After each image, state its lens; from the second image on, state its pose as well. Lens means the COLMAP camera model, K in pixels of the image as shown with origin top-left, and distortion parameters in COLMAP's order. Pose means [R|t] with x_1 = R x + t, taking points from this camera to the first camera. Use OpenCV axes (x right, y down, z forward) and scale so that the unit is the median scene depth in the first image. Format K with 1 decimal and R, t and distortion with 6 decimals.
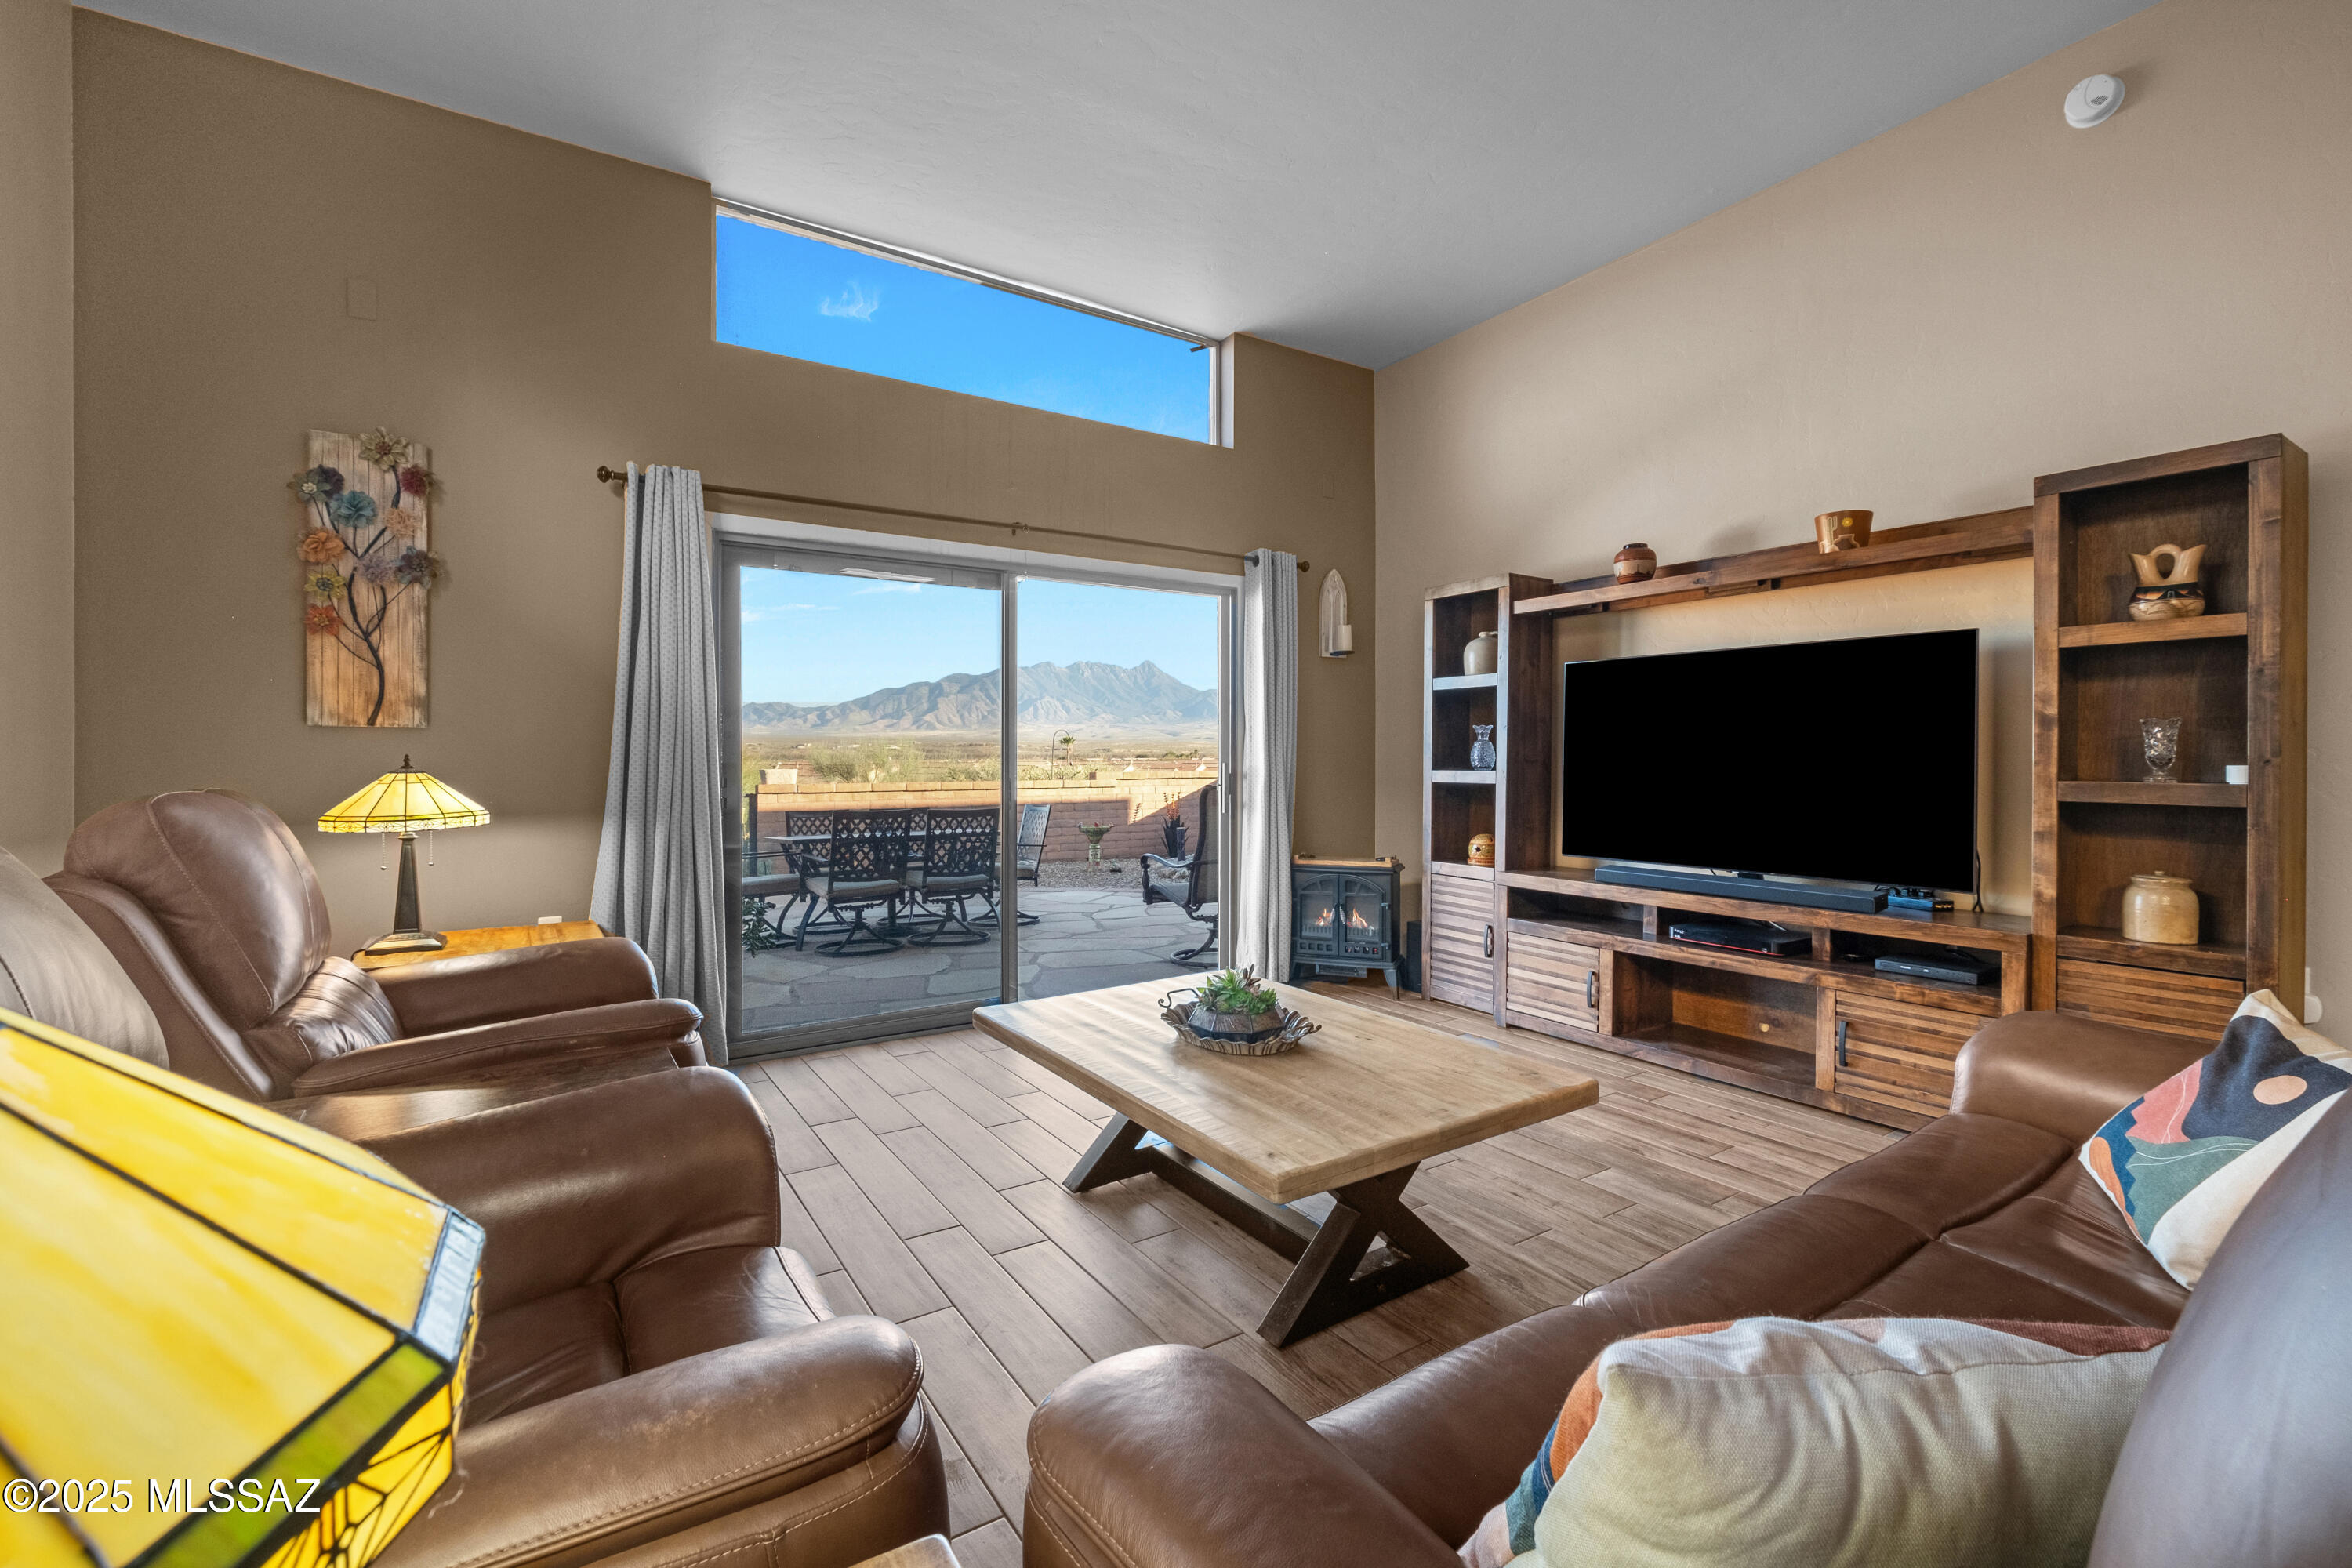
lens RADIAL K [[1020.3, 0, 1180.0], [0, 1020.3, 764.3], [0, 0, 1]] dist [-0.002222, -0.002860]
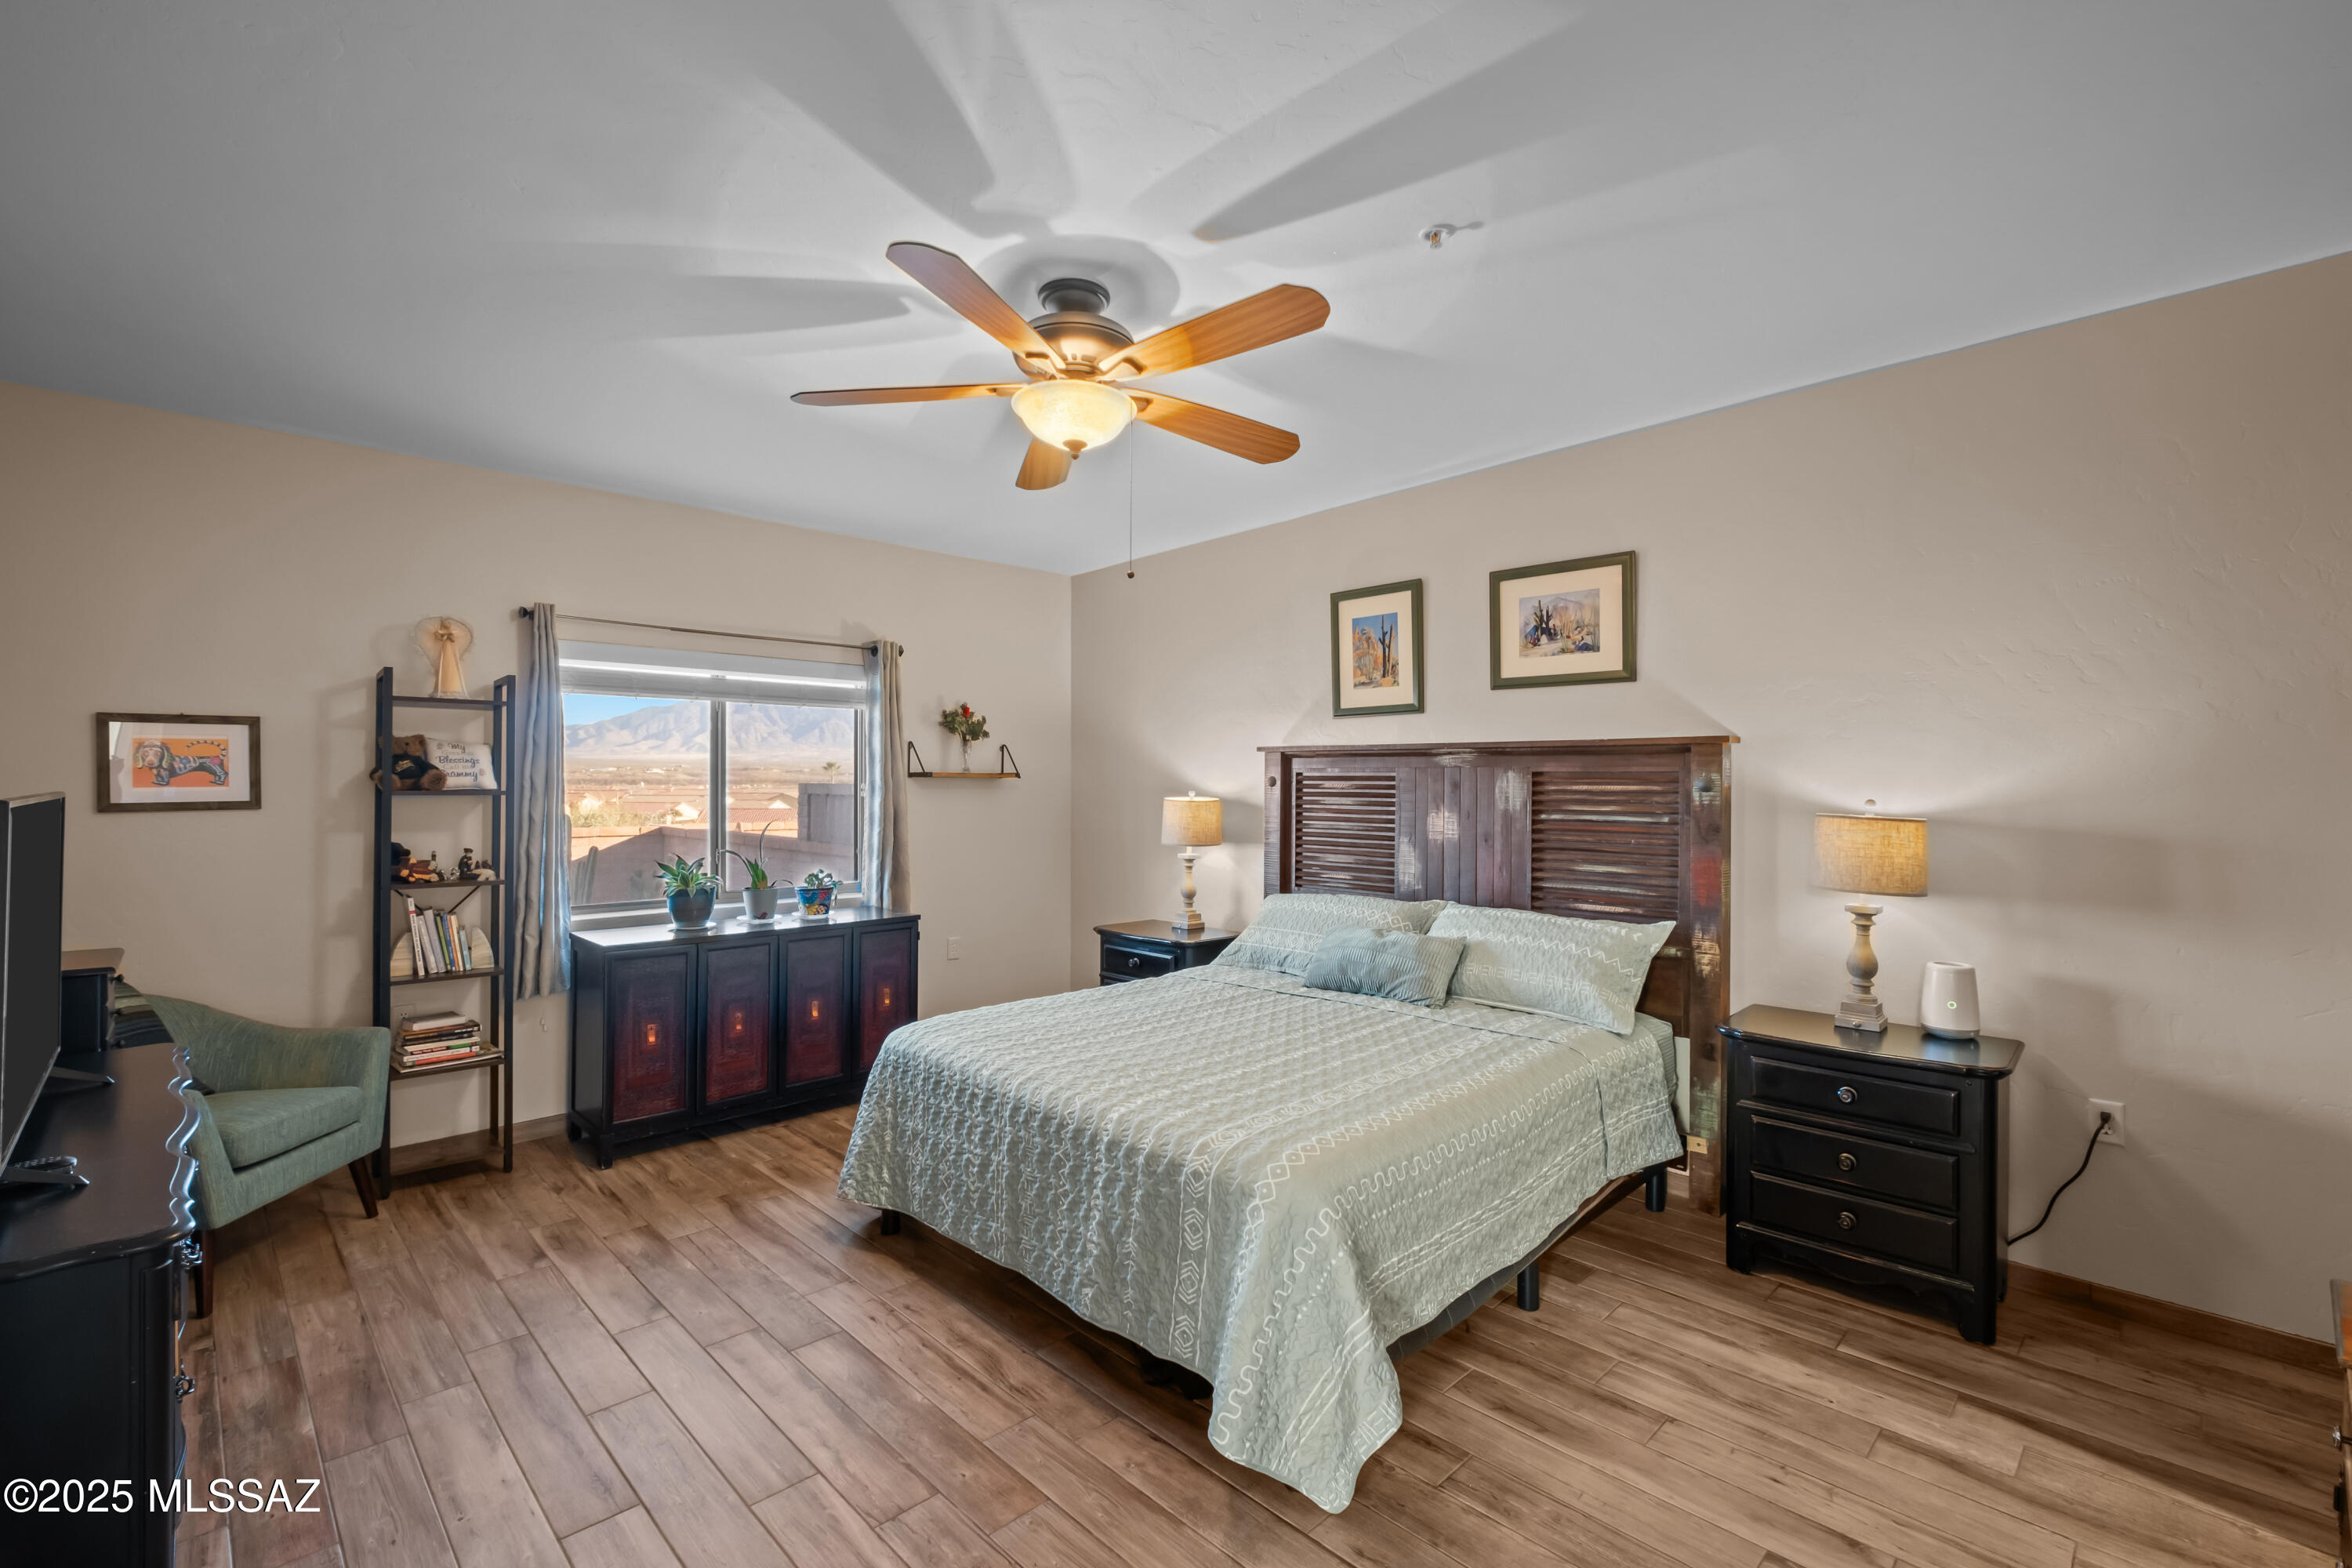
lens RADIAL K [[1030.2, 0, 1184.0], [0, 1030.2, 776.9], [0, 0, 1]] dist [-0.000363, -0.005821]
pose [[0.981296, 0.003472, 0.192474, 1.086531], [-0.001087, 0.999921, -0.012497, -0.077468], [-0.192503, 0.012054, 0.981222, 0.484220]]
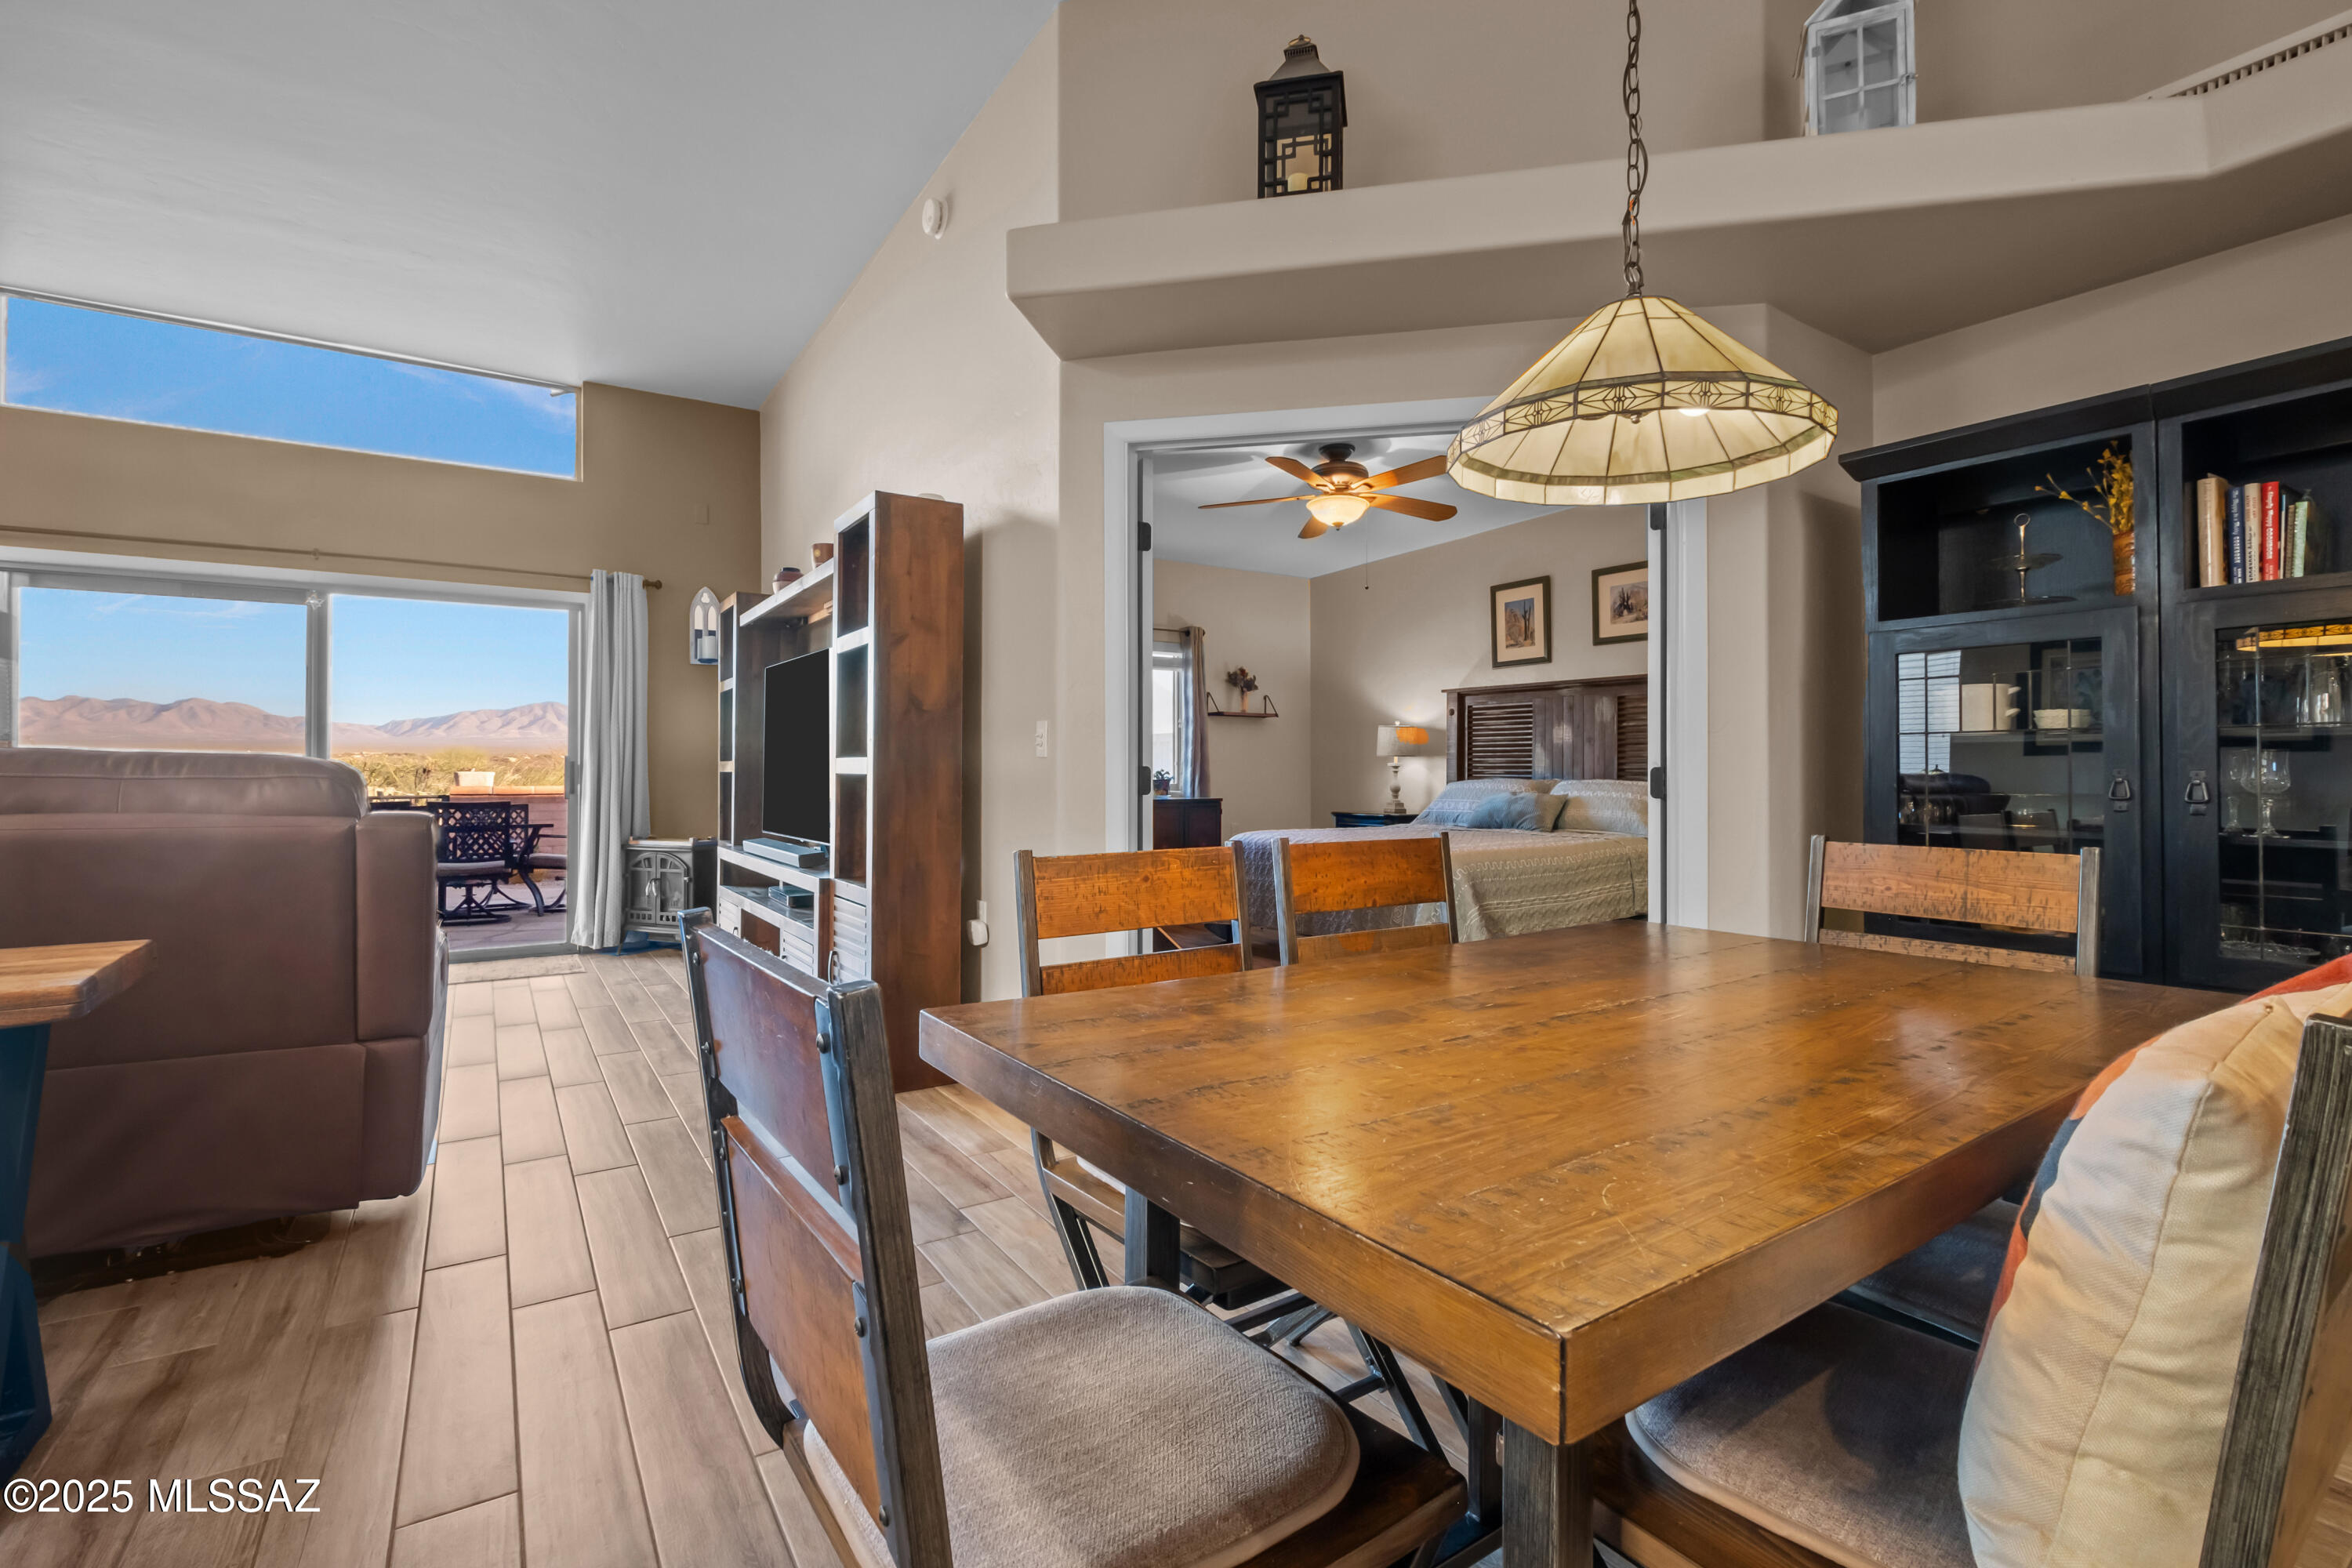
lens RADIAL K [[1053.2, 0, 1178.0], [0, 1053.2, 754.8], [0, 0, 1]] dist [0.001117, -0.005644]
pose [[0.999999, -0.001102, -0.001175, 0.934006], [0.001077, 0.999777, -0.021070, 0.030425], [0.001198, 0.021068, 0.999777, -0.234532]]
